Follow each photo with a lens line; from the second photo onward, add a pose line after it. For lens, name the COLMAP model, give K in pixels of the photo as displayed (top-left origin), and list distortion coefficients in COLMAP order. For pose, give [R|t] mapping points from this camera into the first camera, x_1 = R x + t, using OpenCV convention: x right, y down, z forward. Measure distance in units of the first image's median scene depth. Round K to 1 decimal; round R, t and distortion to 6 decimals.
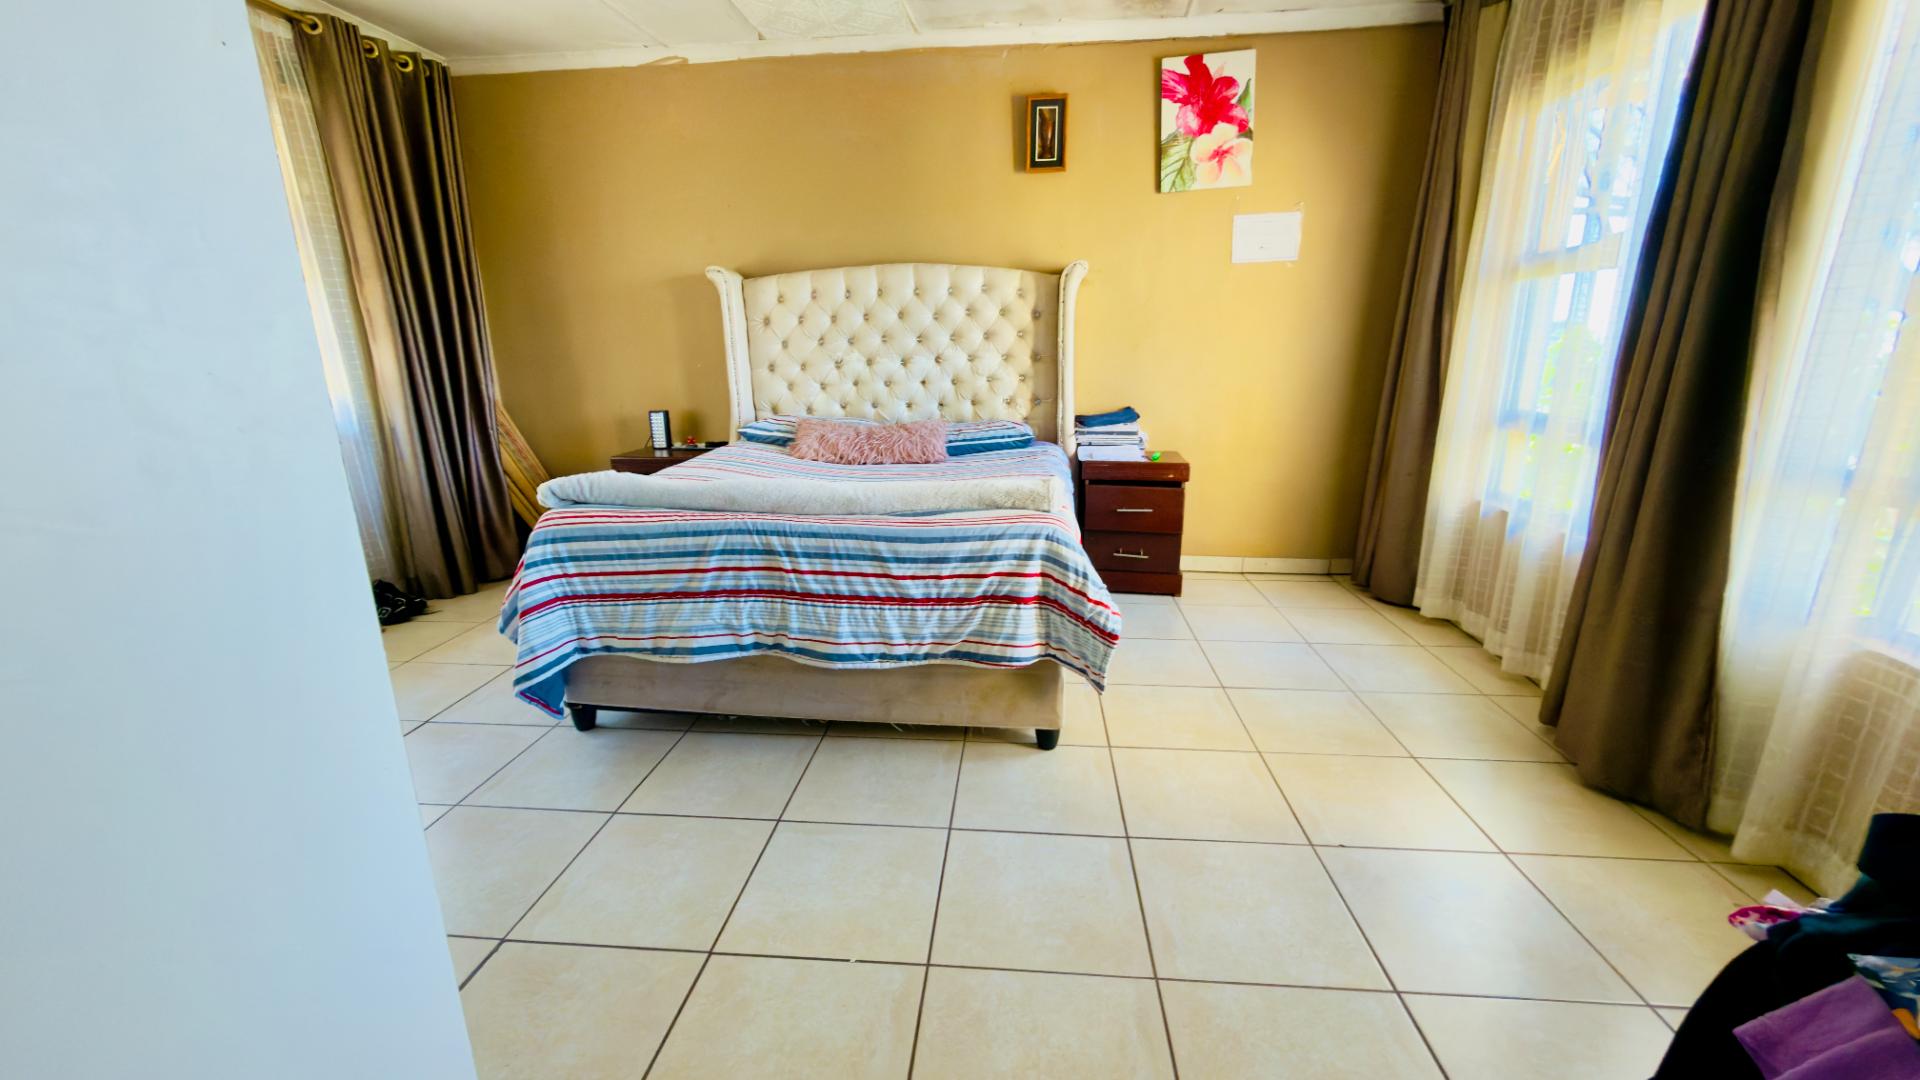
lens RADIAL K [[767.6, 0, 967.5], [0, 767.6, 532.3], [0, 0, 1]] dist [-0.001134, -0.000005]
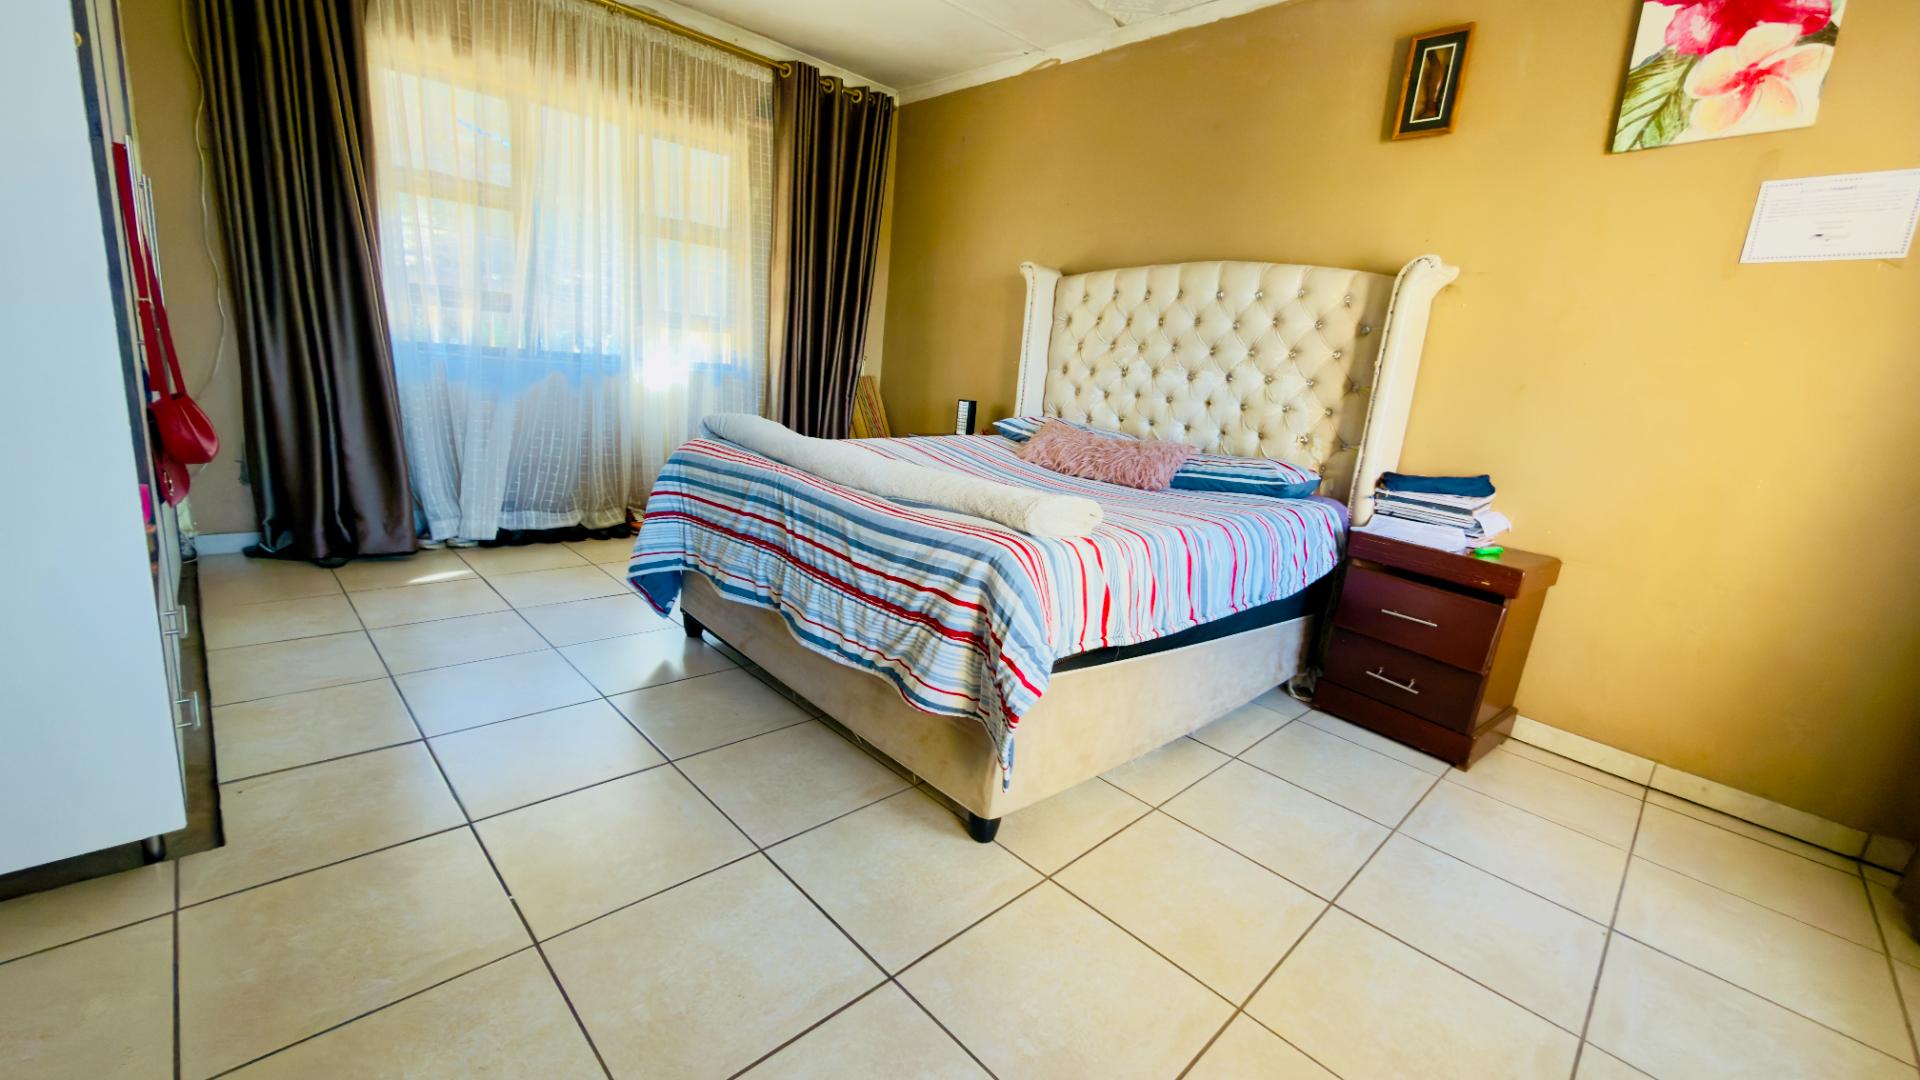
lens RADIAL K [[767.6, 0, 960.4], [0, 767.6, 534.2], [0, 0, 1]] dist [-0.001134, -0.000005]
pose [[0.754441, 0.227577, -0.615652, 0.313457], [-0.258650, 0.965150, 0.039812, -0.023979], [0.603257, 0.129202, 0.787012, 0.220665]]
